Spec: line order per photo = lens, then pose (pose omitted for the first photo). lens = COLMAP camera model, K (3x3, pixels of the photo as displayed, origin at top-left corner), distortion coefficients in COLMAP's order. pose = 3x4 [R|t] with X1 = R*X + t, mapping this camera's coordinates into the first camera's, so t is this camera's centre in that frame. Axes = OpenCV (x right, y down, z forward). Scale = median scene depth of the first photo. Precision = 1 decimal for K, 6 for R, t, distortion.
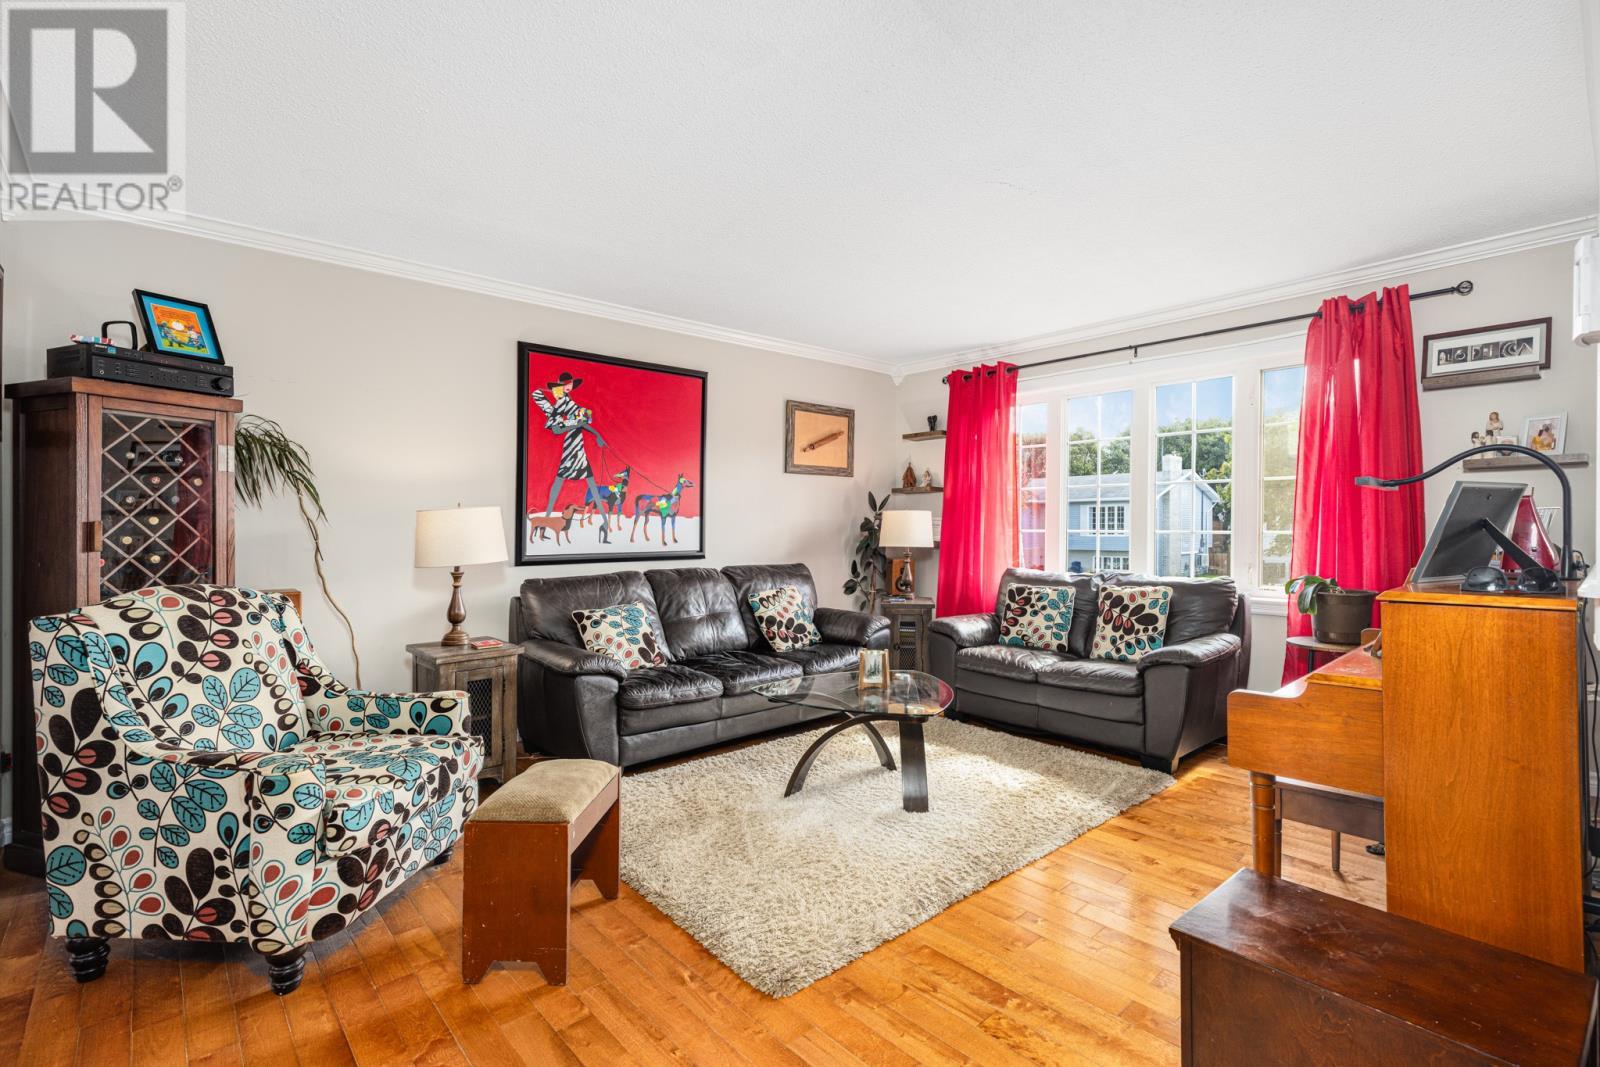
lens RADIAL K [[740.4, 0, 800.0], [0, 740.4, 533.5], [0, 0, 1]] dist [0.002431, -0.000140]
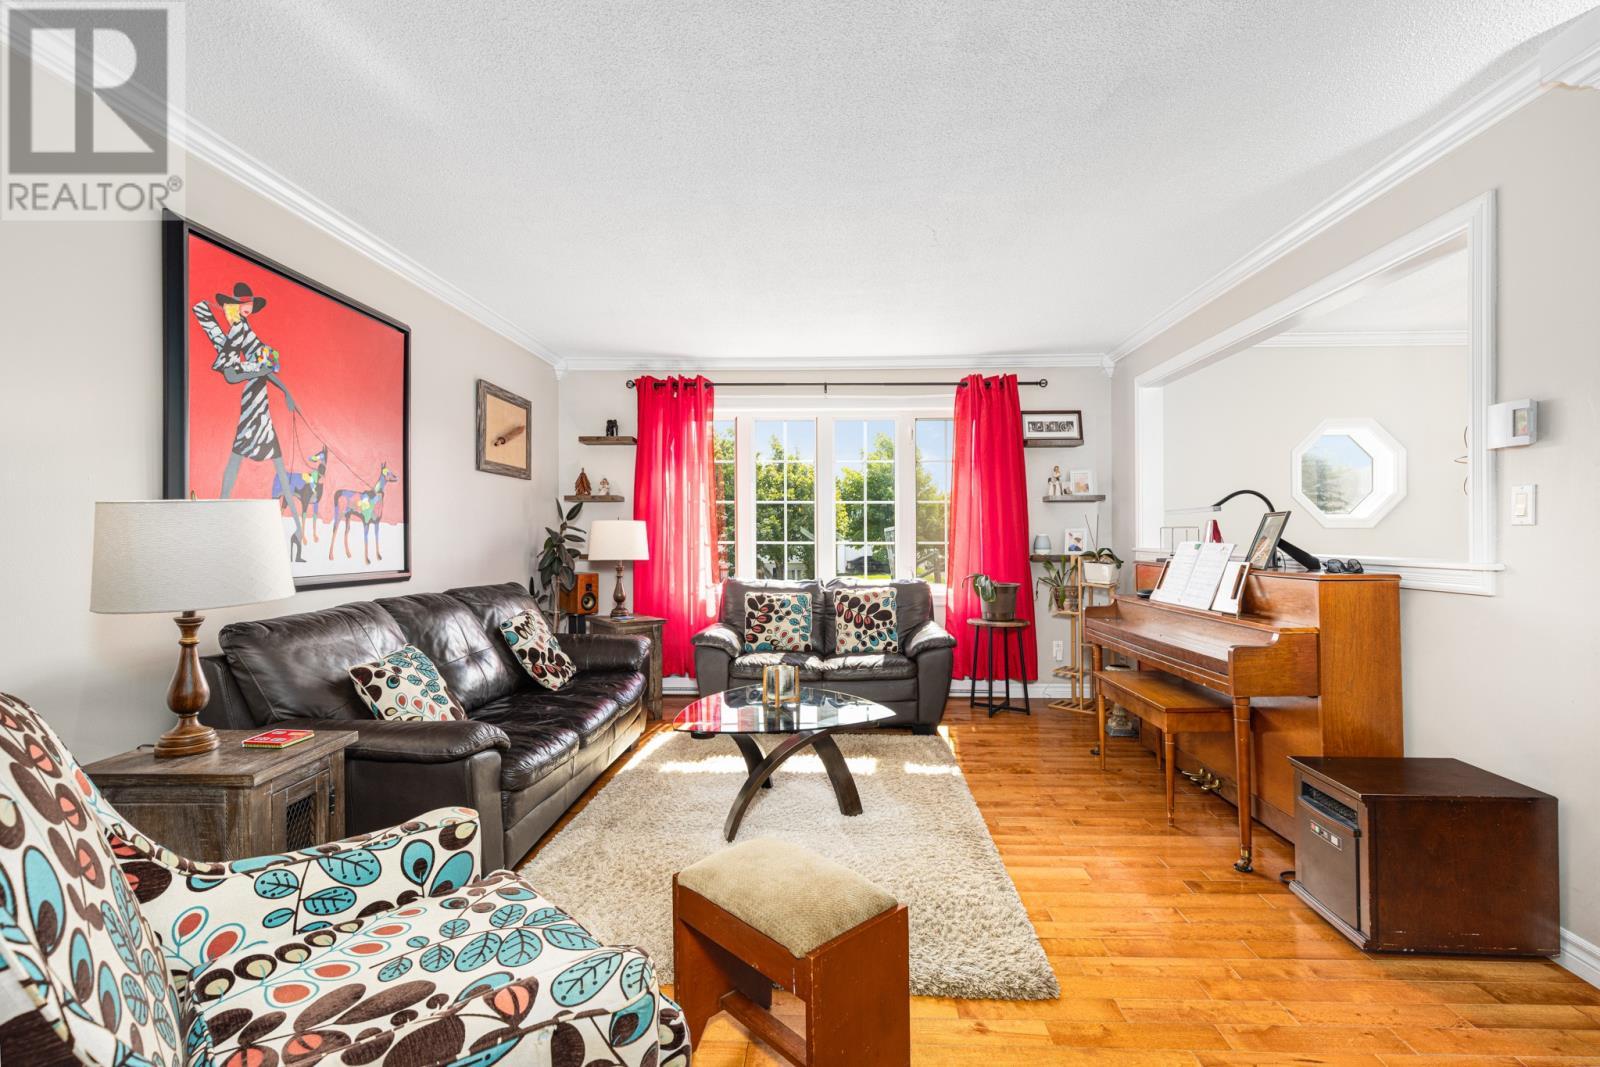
lens RADIAL K [[729.6, 0, 830.6], [0, 729.6, 552.0], [0, 0, 1]] dist [0.001731, -0.000242]
pose [[0.684485, -0.010991, 0.728944, -0.410399], [0.006665, 0.999939, 0.008818, 0.001938], [-0.728997, -0.001177, 0.684516, 0.226872]]
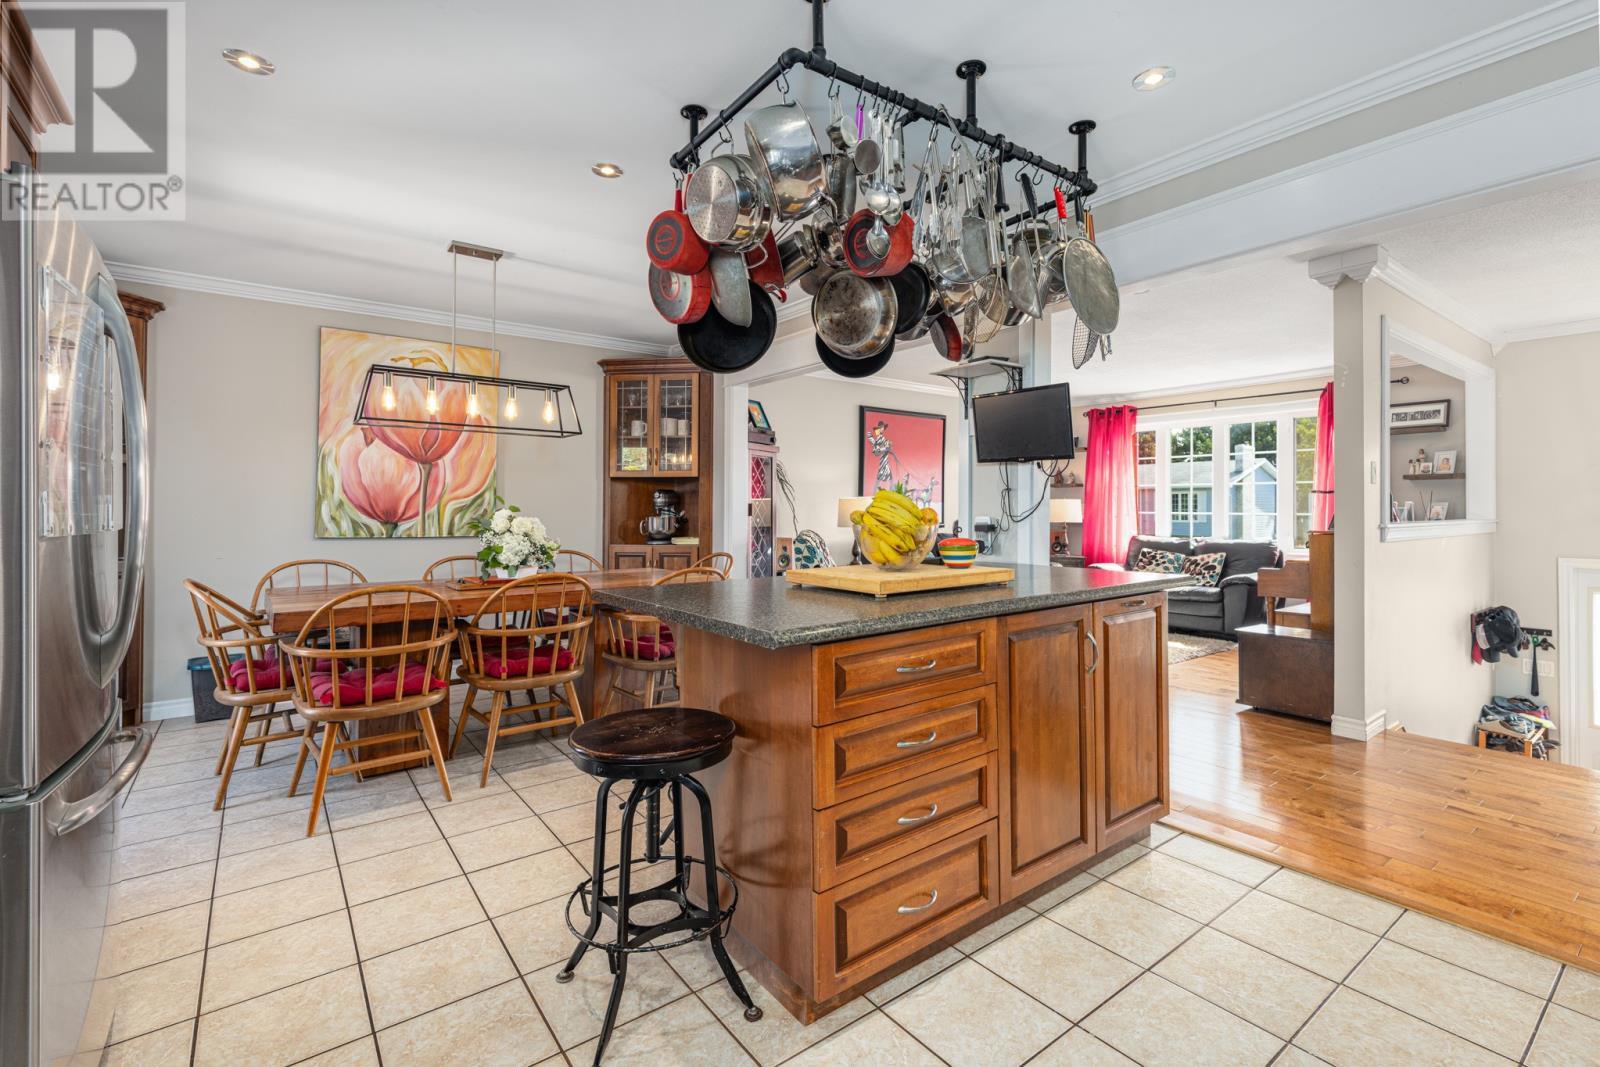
lens RADIAL K [[725.5, 0, 802.9], [0, 725.5, 505.3], [0, 0, 1]] dist [-0.000409, -0.000182]
pose [[0.996533, 0.007099, -0.082893, -0.344266], [-0.008404, 0.999846, -0.015412, 0.012666], [0.082771, 0.016056, 0.996439, -0.715677]]
